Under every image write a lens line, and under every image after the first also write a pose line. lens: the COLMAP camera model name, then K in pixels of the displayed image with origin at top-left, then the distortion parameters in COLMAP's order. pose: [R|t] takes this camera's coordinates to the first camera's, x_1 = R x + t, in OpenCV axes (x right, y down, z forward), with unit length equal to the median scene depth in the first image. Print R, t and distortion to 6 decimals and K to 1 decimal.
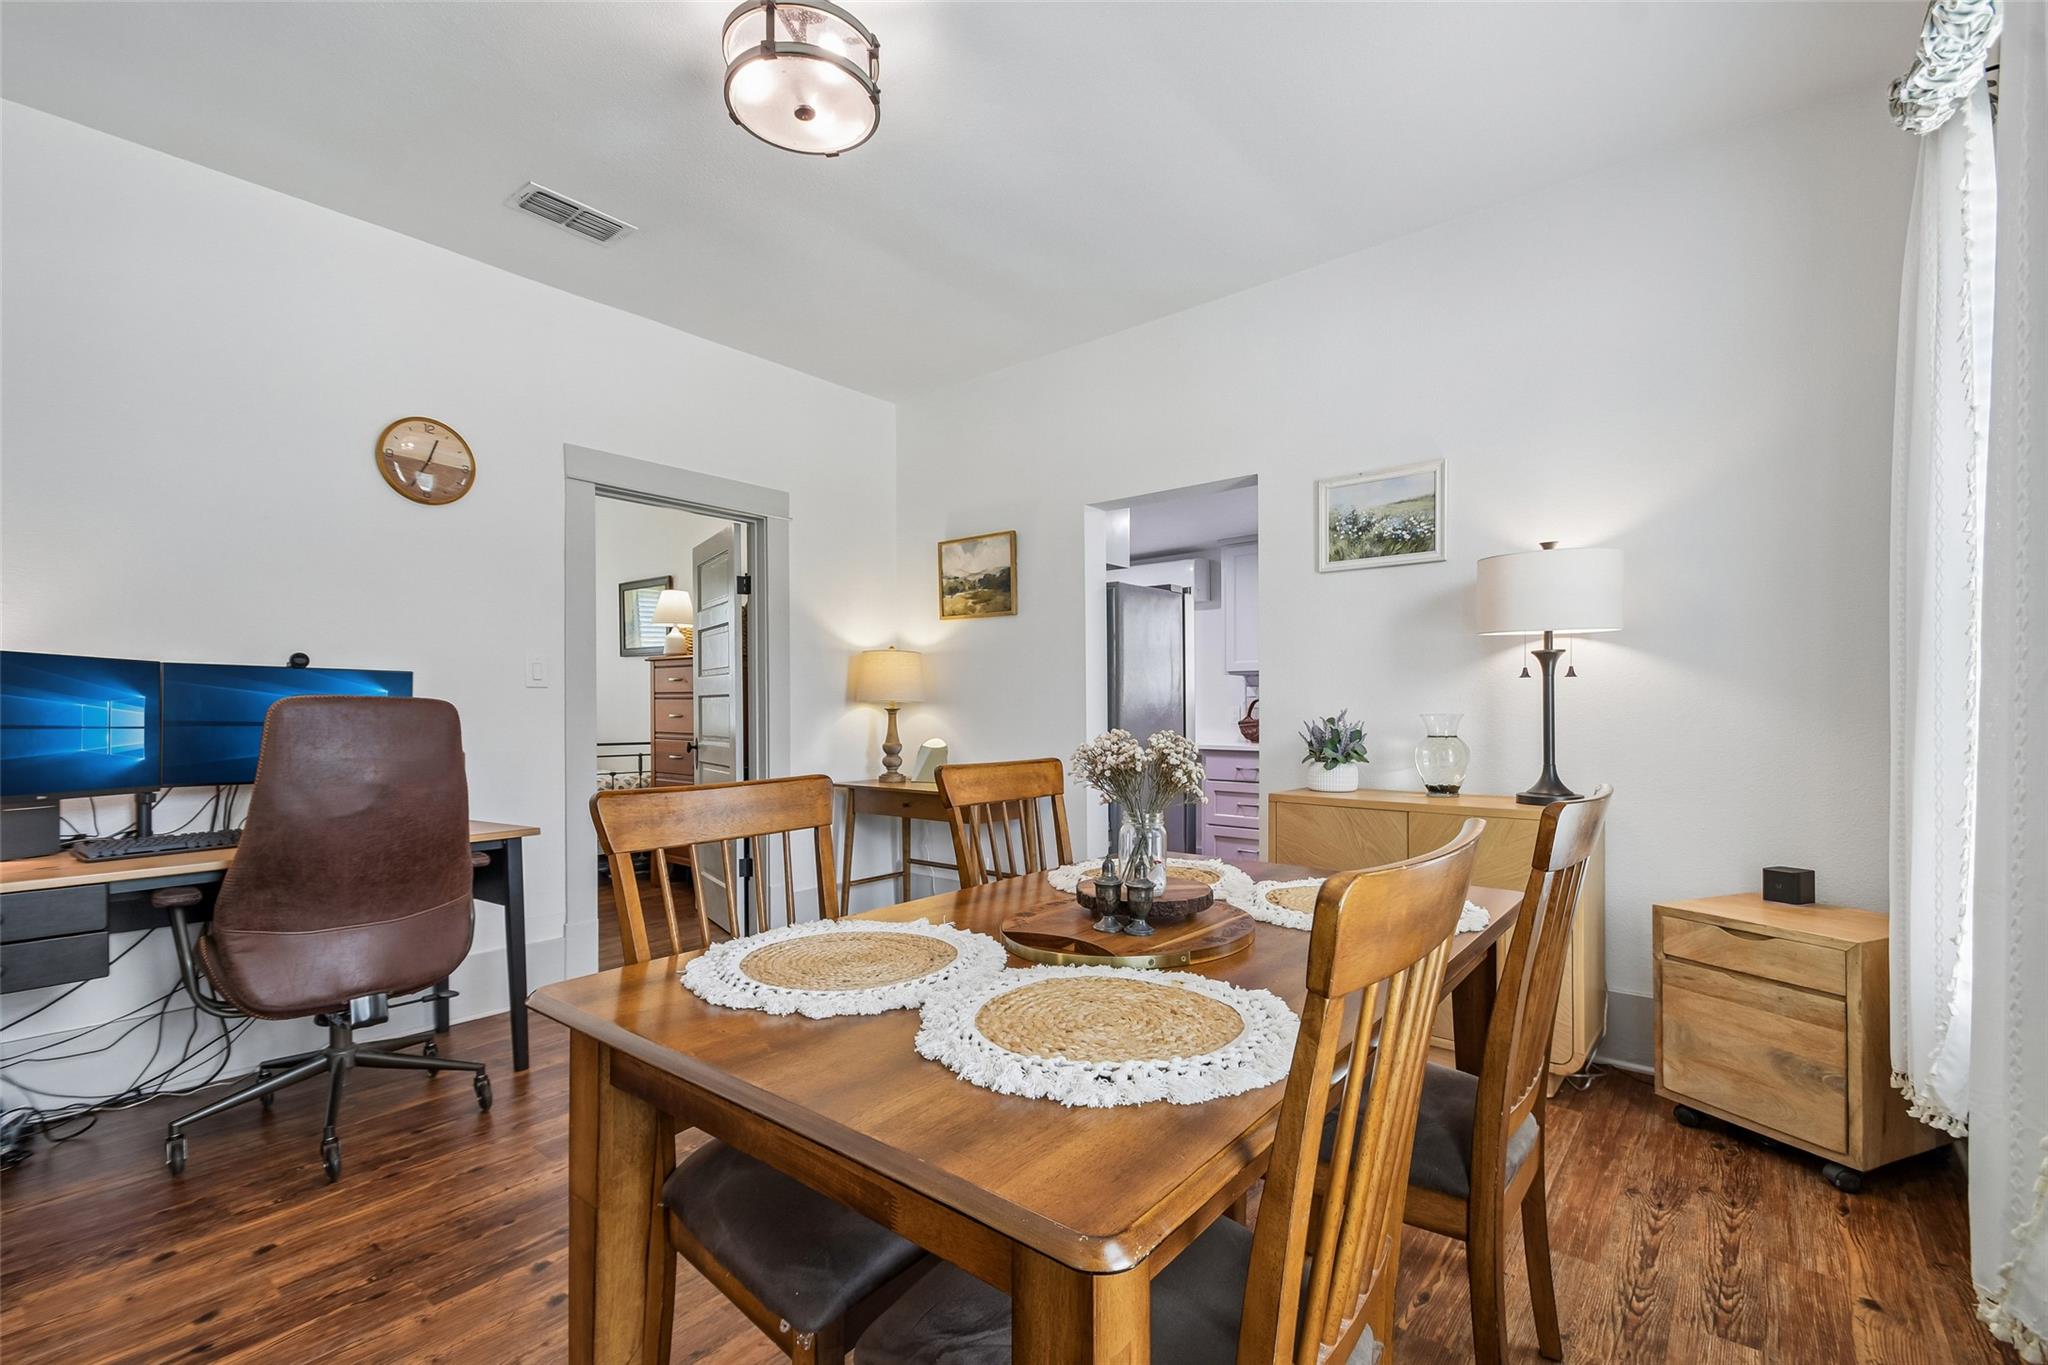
lens RADIAL K [[894.3, 0, 1020.7], [0, 894.3, 716.7], [0, 0, 1]] dist [0.017878, -0.011679]
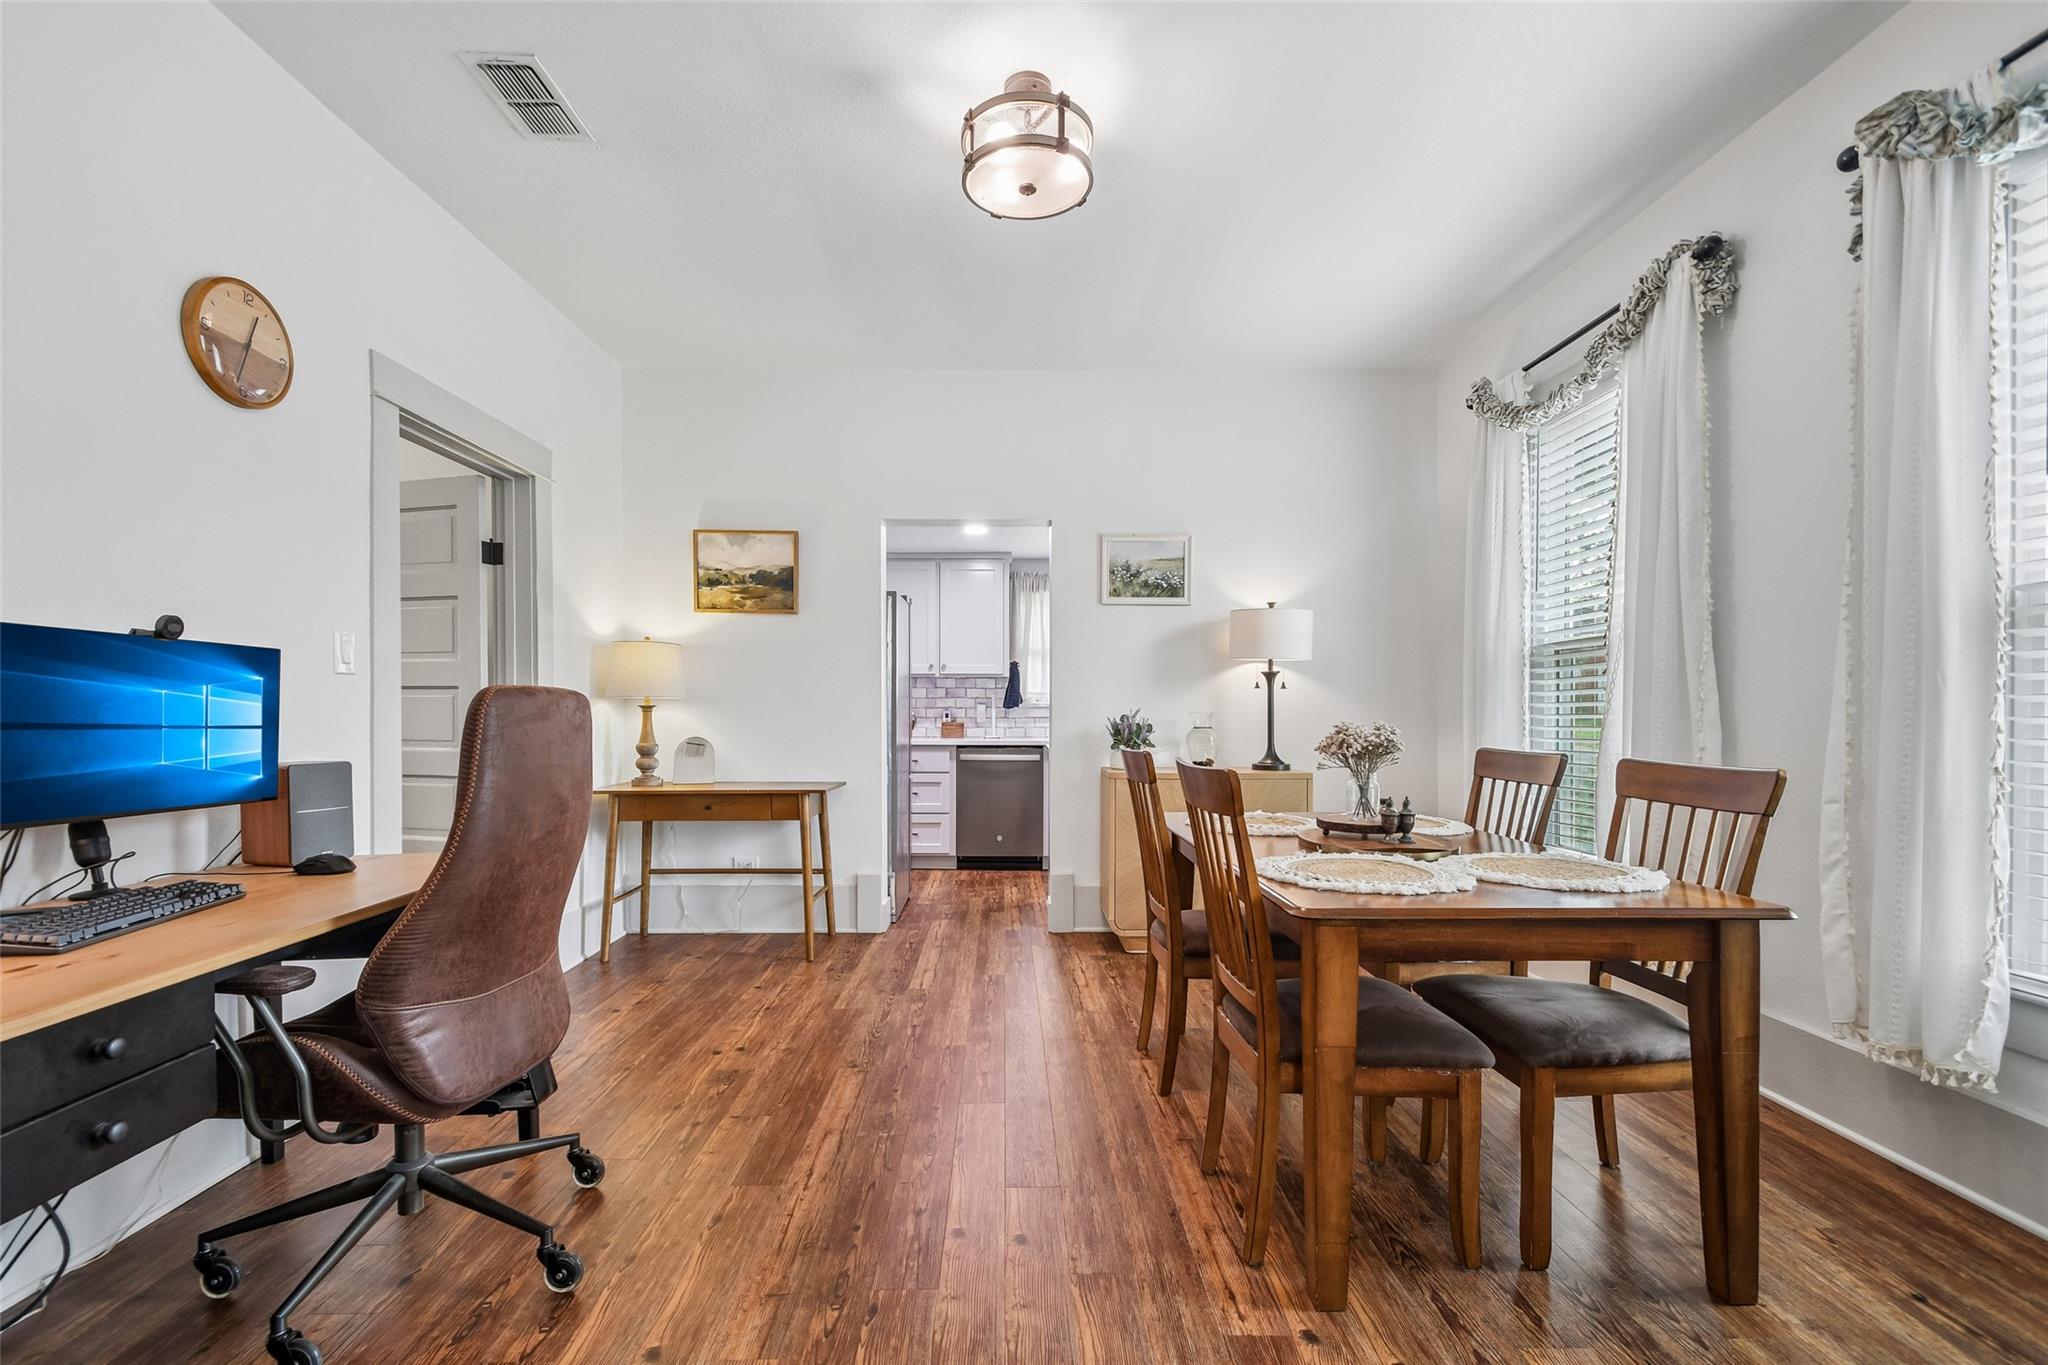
lens RADIAL K [[894.3, 0, 1018.2], [0, 894.3, 717.3], [0, 0, 1]] dist [0.017878, -0.011679]
pose [[0.762437, -0.001676, 0.647061, -0.652737], [0.000676, 0.999998, 0.001794, 0.002334], [-0.647063, -0.000930, 0.762436, 0.085647]]
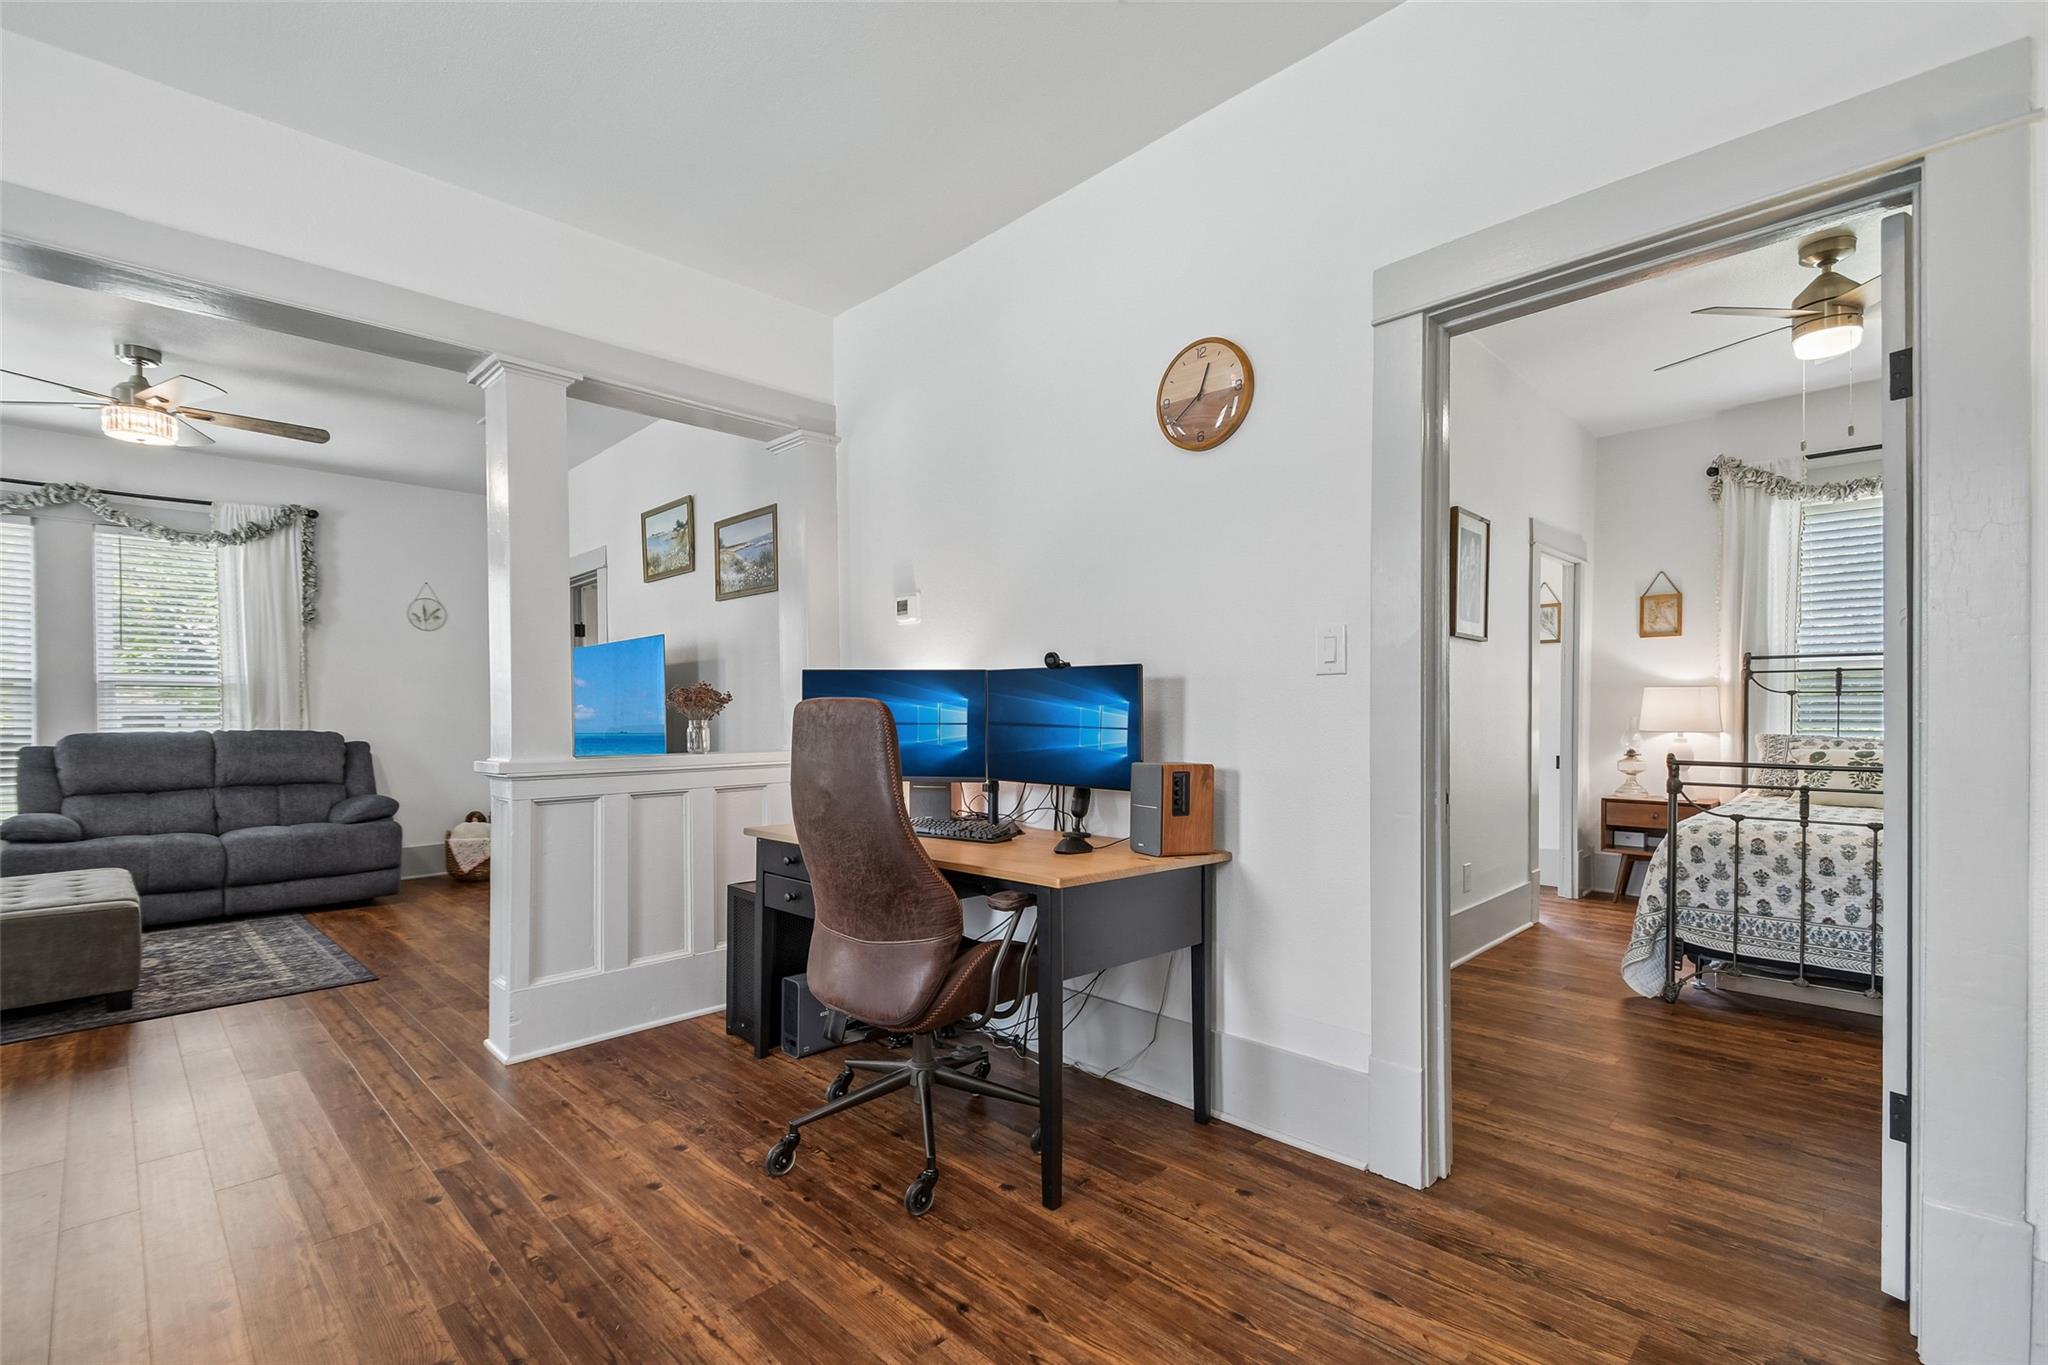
lens RADIAL K [[894.3, 0, 1012.7], [0, 894.3, 723.0], [0, 0, 1]] dist [0.017878, -0.011679]
pose [[-0.094612, 0.013449, -0.995423, 0.142956], [0.000918, 0.999909, 0.013423, -0.006637], [0.995514, 0.000356, -0.094615, 0.908189]]
